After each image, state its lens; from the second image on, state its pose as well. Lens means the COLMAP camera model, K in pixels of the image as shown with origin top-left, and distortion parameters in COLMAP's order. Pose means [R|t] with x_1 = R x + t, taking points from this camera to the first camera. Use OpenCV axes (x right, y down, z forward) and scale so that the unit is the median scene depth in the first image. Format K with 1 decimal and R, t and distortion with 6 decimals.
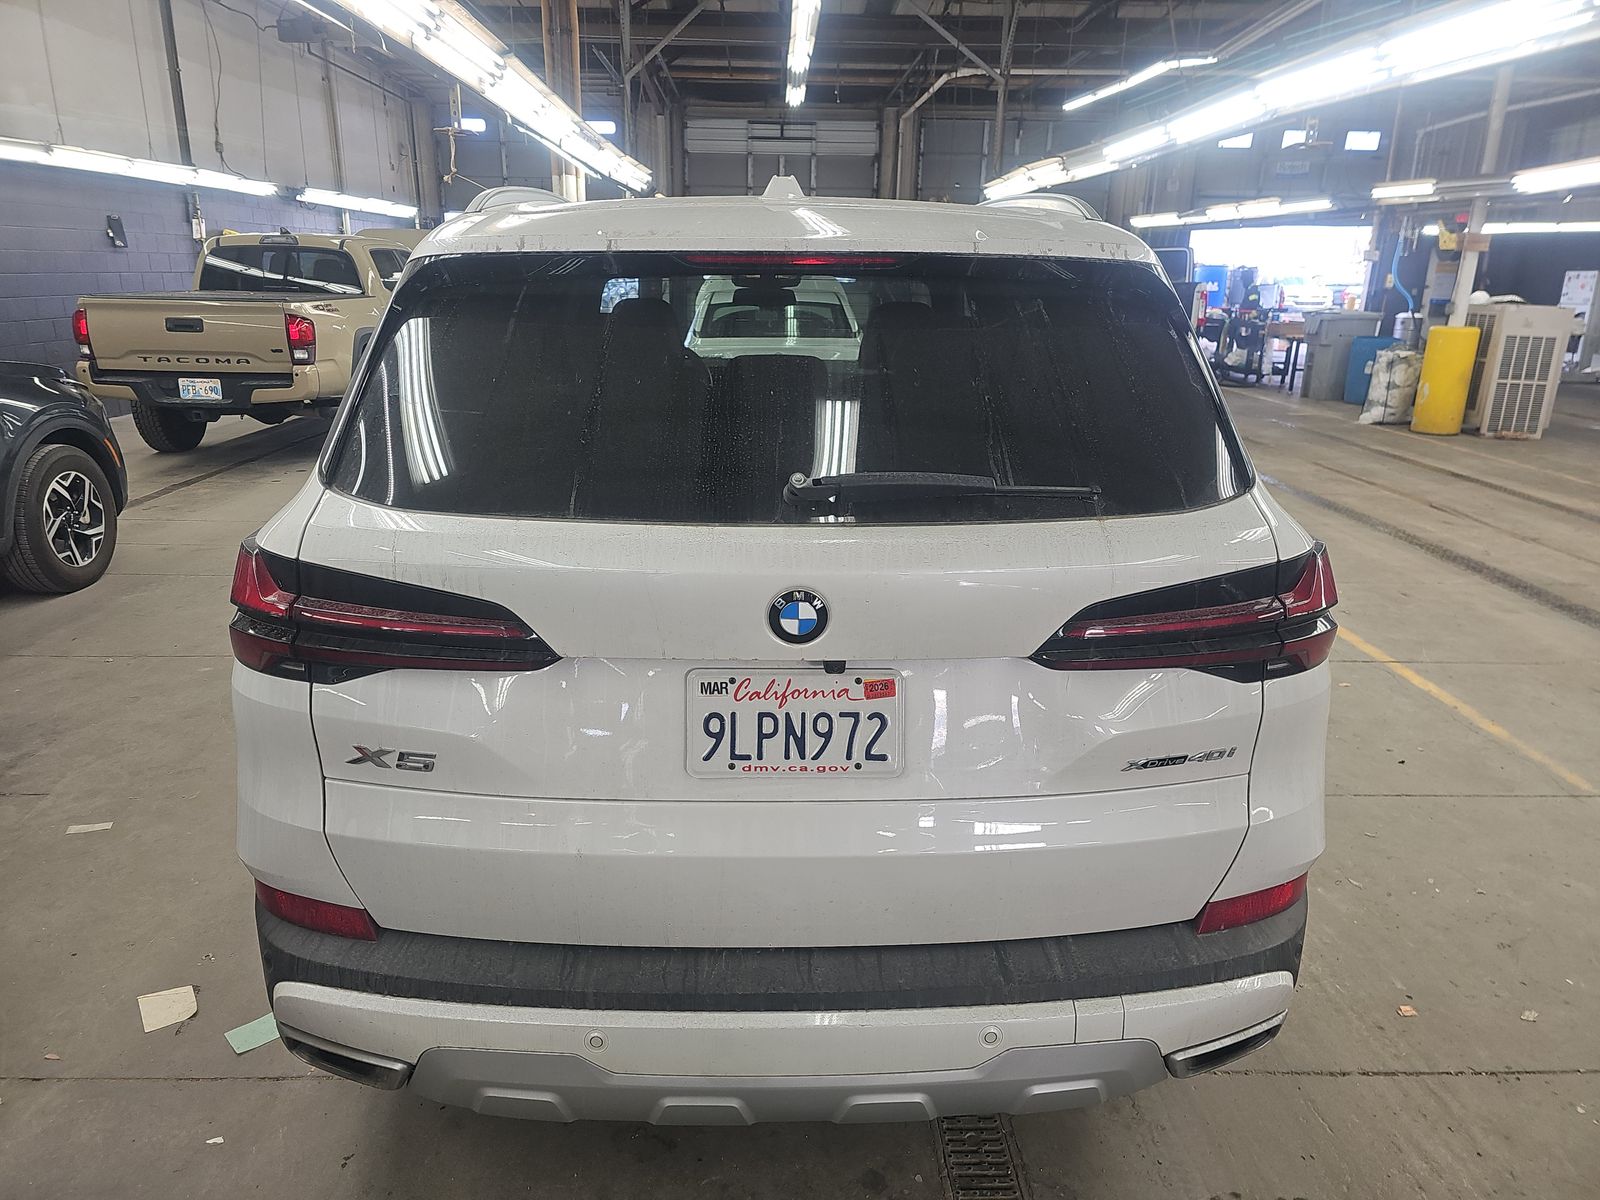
lens RADIAL K [[1074.4, 0, 785.7], [0, 1074.4, 611.7], [0, 0, 1]] dist [0.041755, -0.037350]
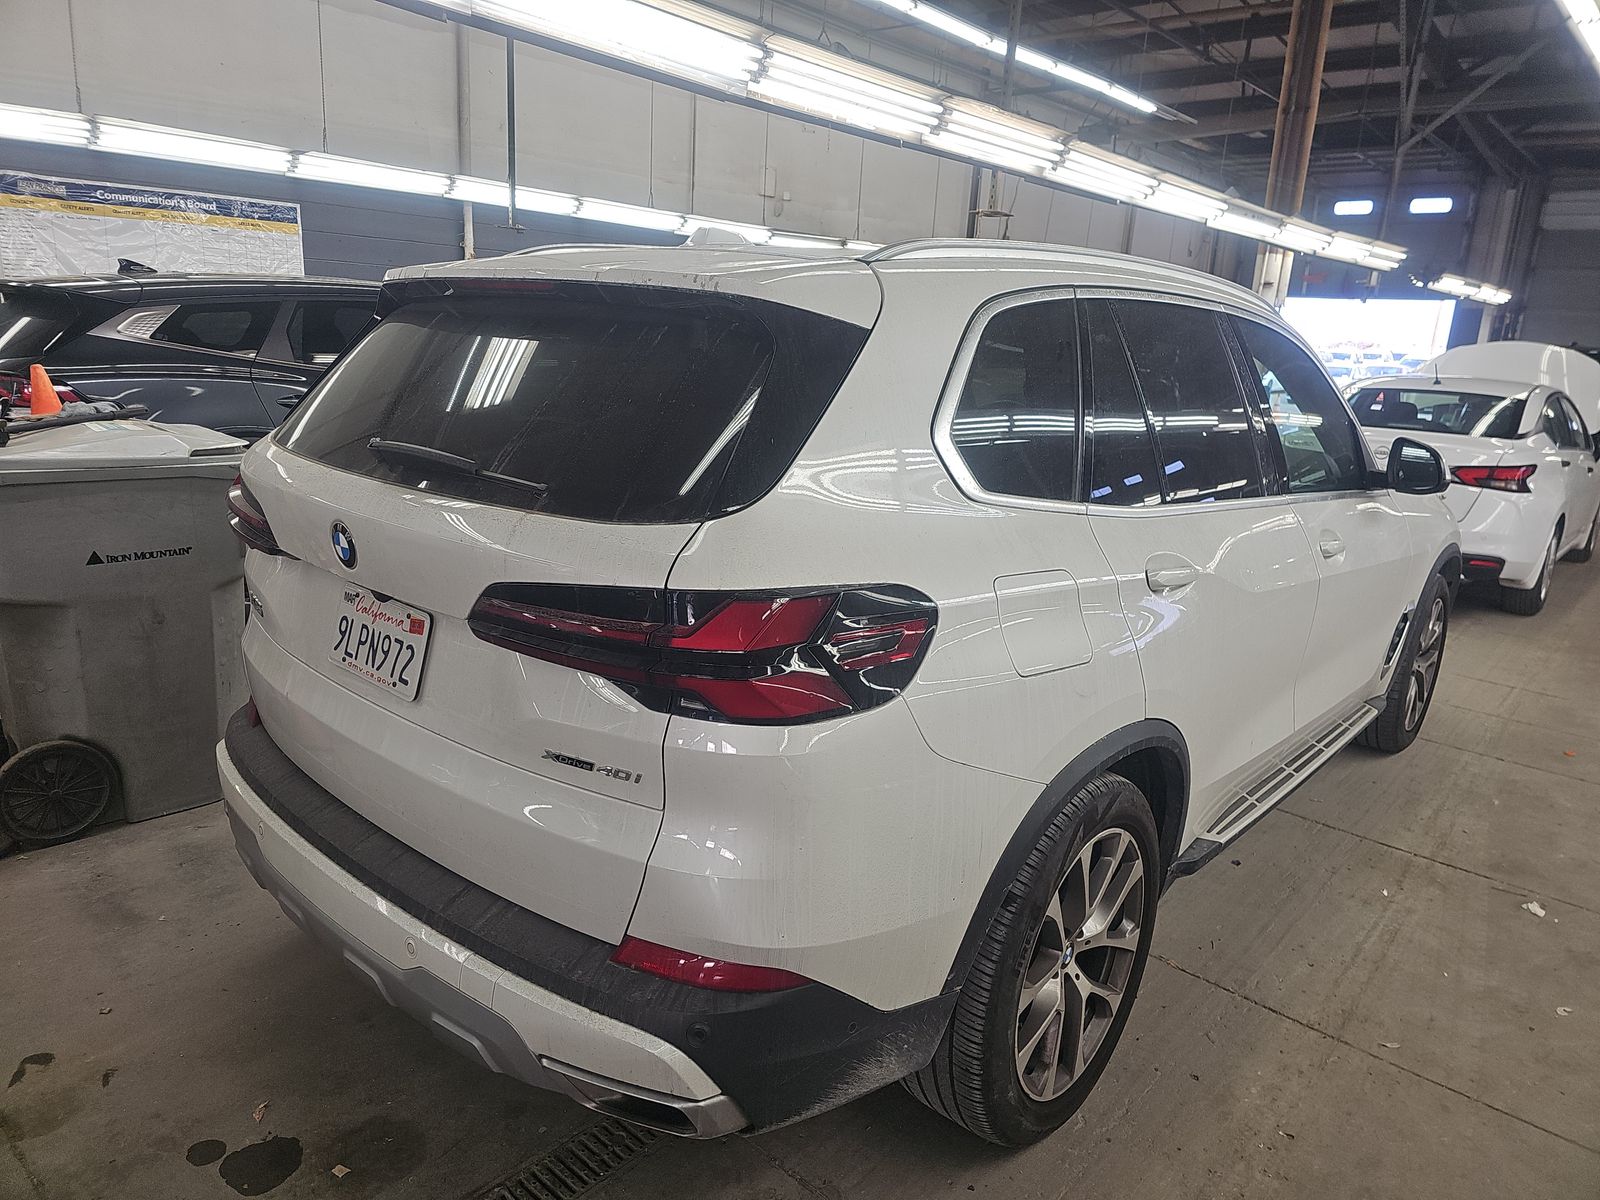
lens RADIAL K [[1074.4, 0, 801.0], [0, 1074.4, 587.8], [0, 0, 1]] dist [0.041755, -0.037350]
pose [[0.734150, 0.190196, -0.651804, 1.098594], [-0.249728, 0.968315, 0.001277, -0.073529], [0.631395, 0.161837, 0.758386, 0.318651]]
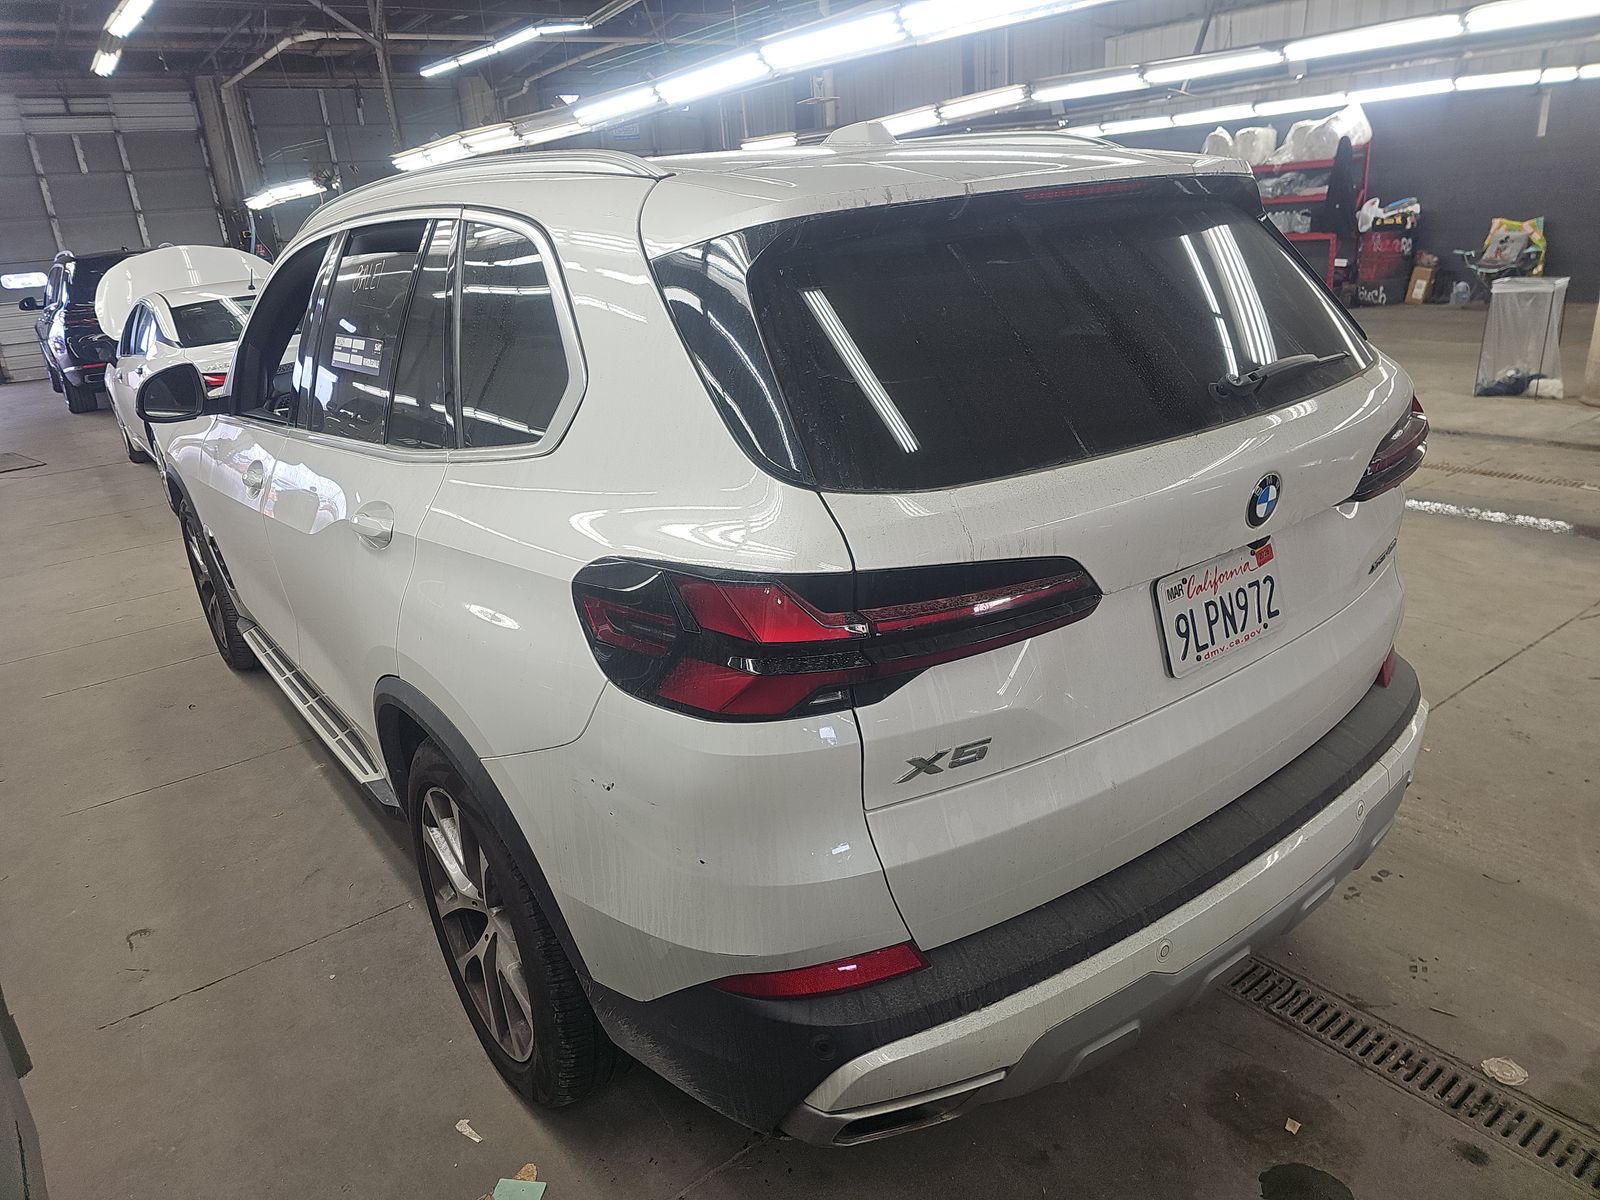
lens RADIAL K [[1074.4, 0, 783.2], [0, 1074.4, 594.5], [0, 0, 1]] dist [0.041755, -0.037350]
pose [[0.819223, -0.259865, 0.511218, -0.859979], [0.254701, 0.963567, 0.081649, -0.103904], [-0.513810, 0.063319, 0.855564, 0.260722]]
